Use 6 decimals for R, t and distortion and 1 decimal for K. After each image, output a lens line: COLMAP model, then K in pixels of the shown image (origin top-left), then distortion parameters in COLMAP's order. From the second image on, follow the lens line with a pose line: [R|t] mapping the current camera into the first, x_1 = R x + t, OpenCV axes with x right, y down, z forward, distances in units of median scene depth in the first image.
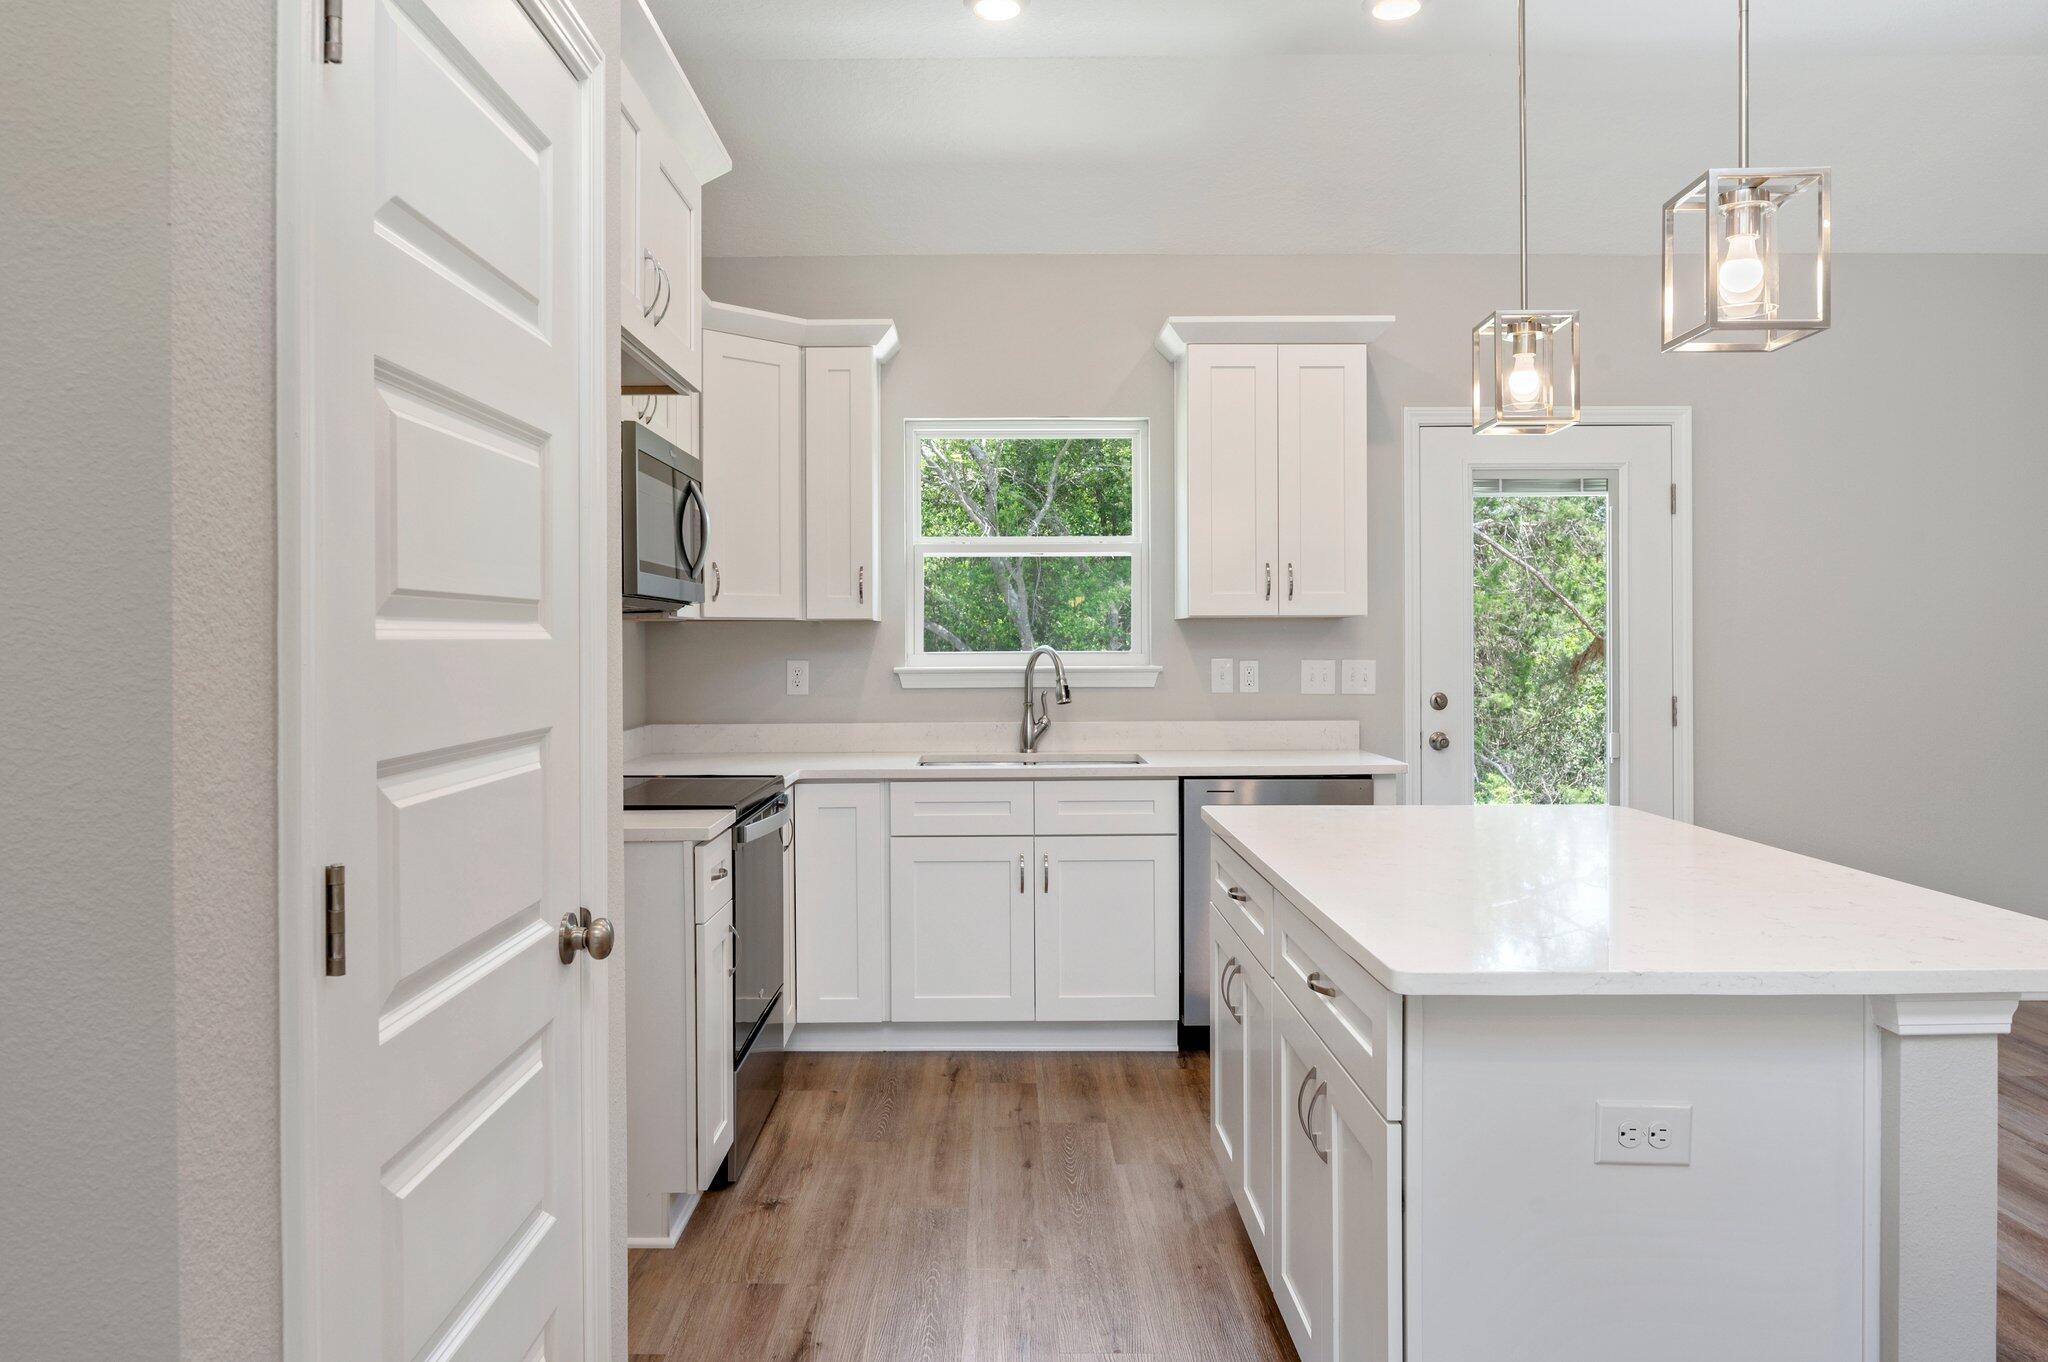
lens RADIAL K [[1399.0, 0, 976.9], [0, 1399.0, 647.0], [0, 0, 1]] dist [-0.020224, 0.000726]
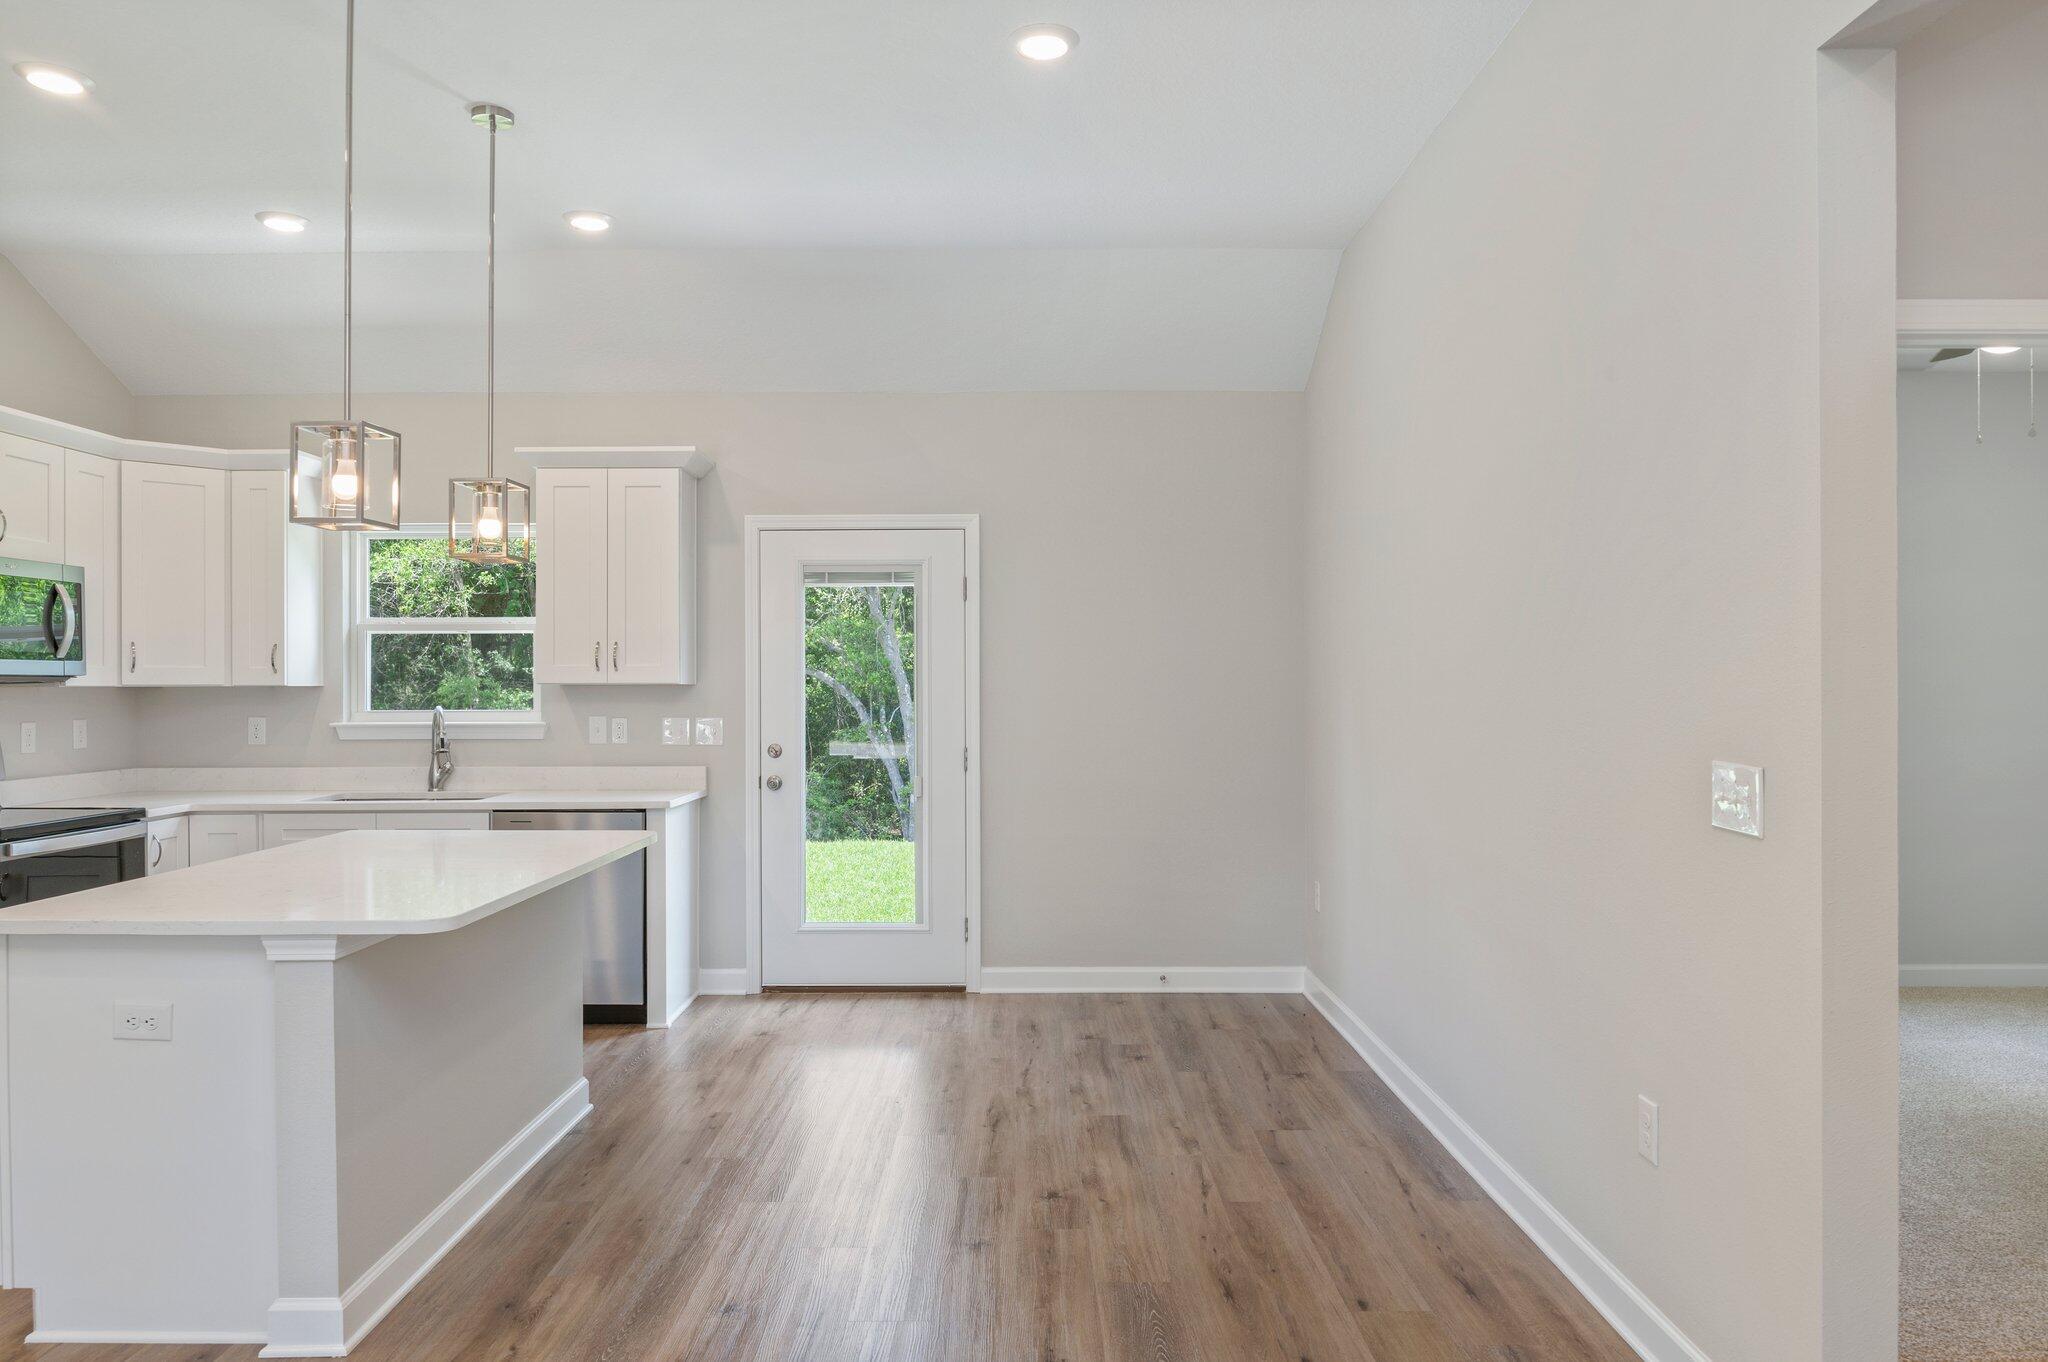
lens RADIAL K [[1373.7, 0, 1024.0], [0, 1373.7, 681.0], [0, 0, 1]] dist [-0.020431, 0.003175]
pose [[0.999975, 0.001709, 0.006830, 0.555201], [-0.001668, 0.999980, -0.006066, -0.016773], [-0.006840, 0.006055, 0.999958, -0.229574]]
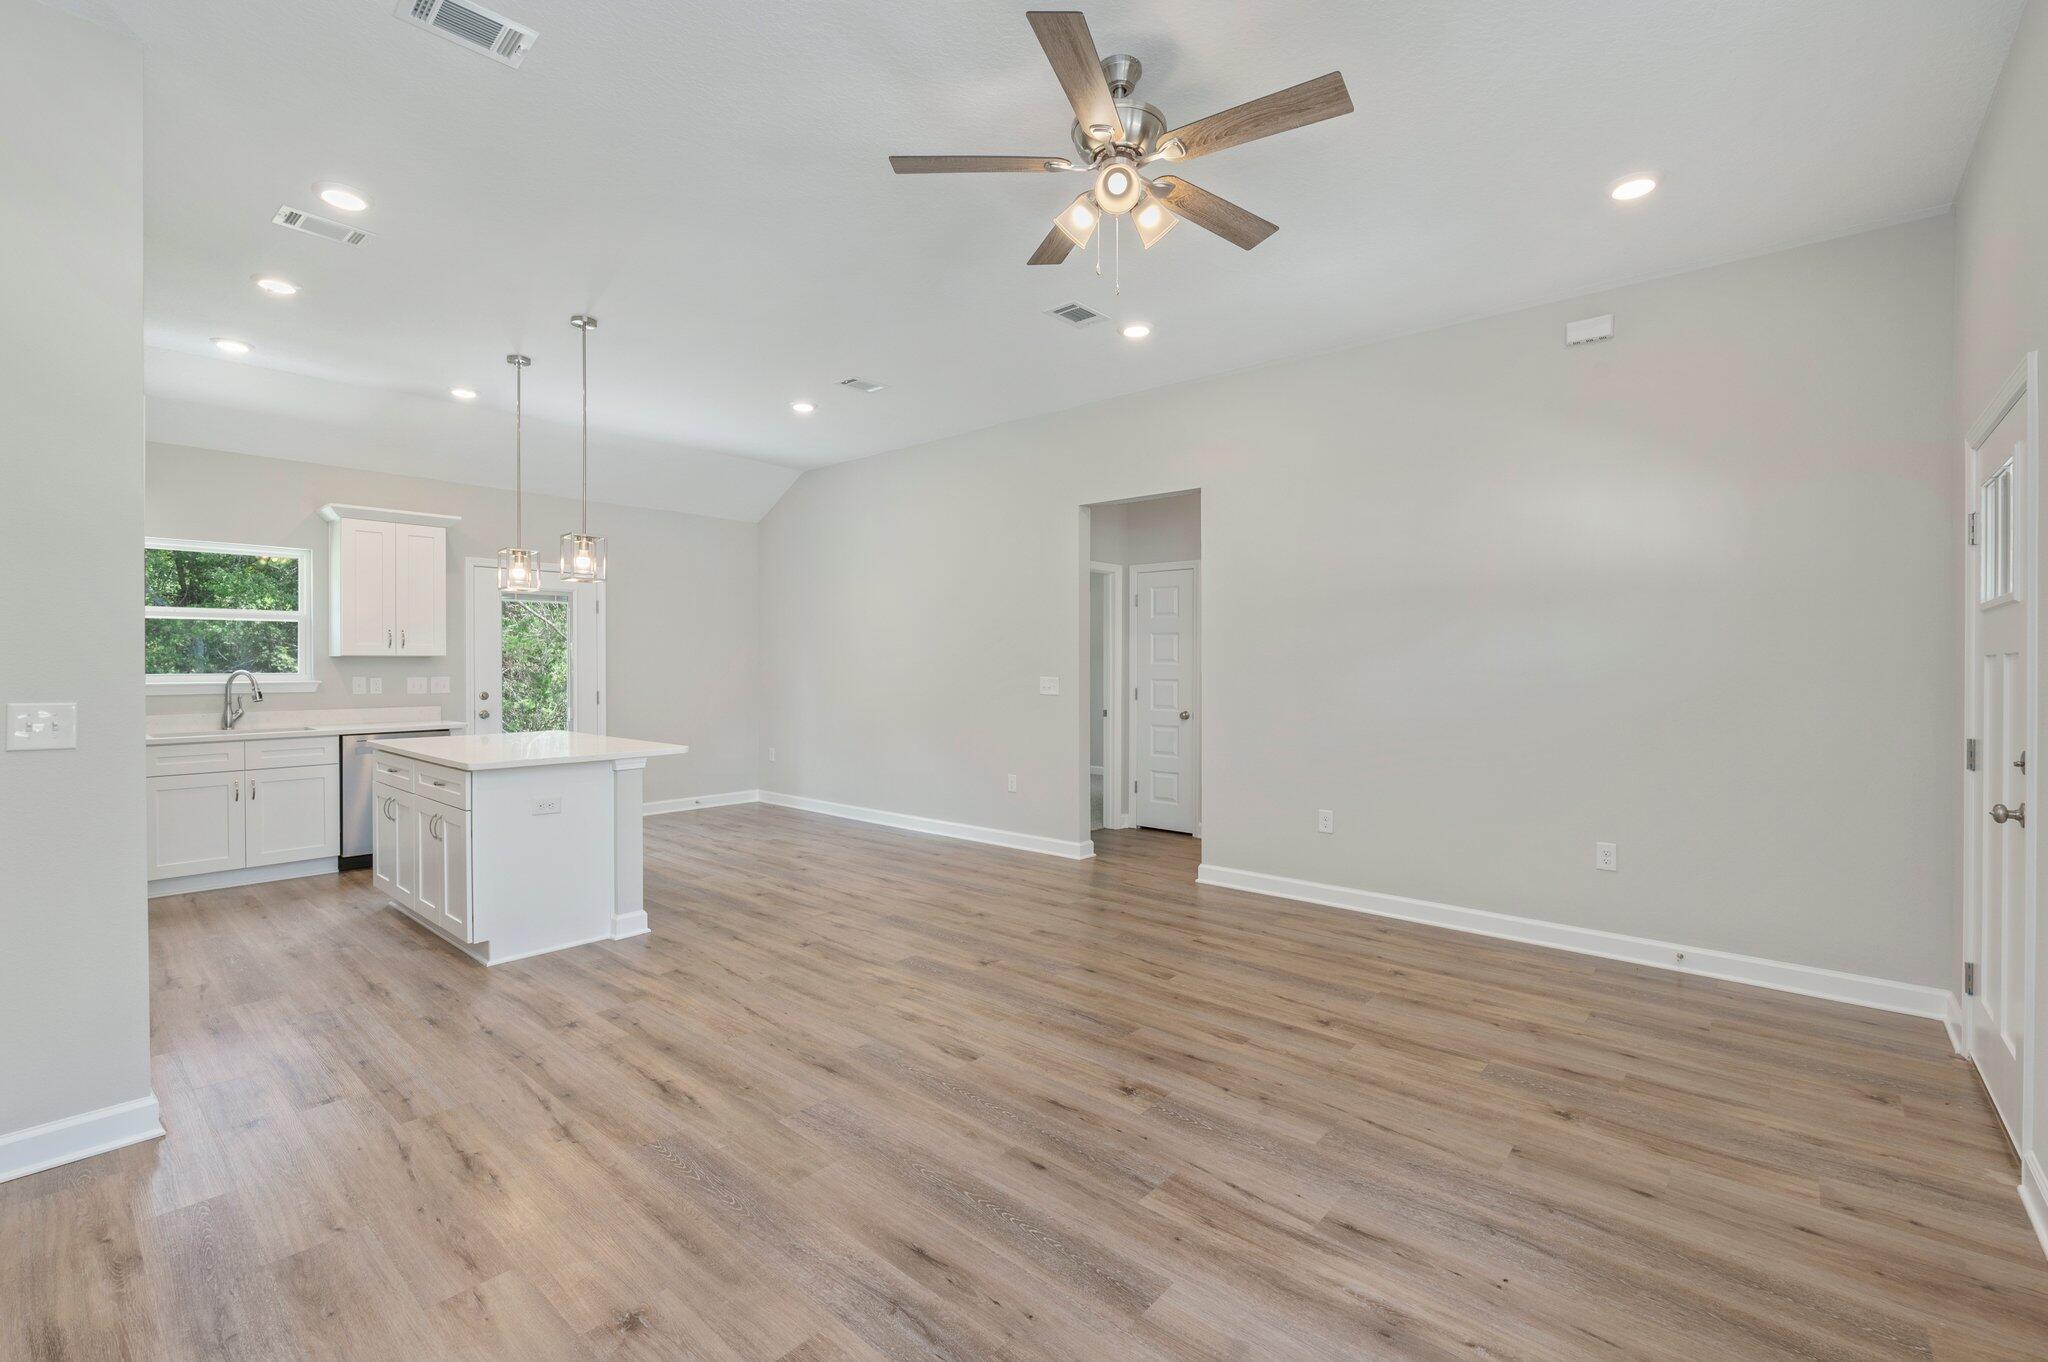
lens RADIAL K [[893.2, 0, 1050.1], [0, 893.2, 666.2], [0, 0, 1]] dist [-0.004034, -0.000569]
pose [[0.634032, 0.001014, 0.773306, -0.177657], [0.001974, 0.999994, -0.002929, -0.000936], [-0.773304, 0.003384, 0.634026, -0.543730]]
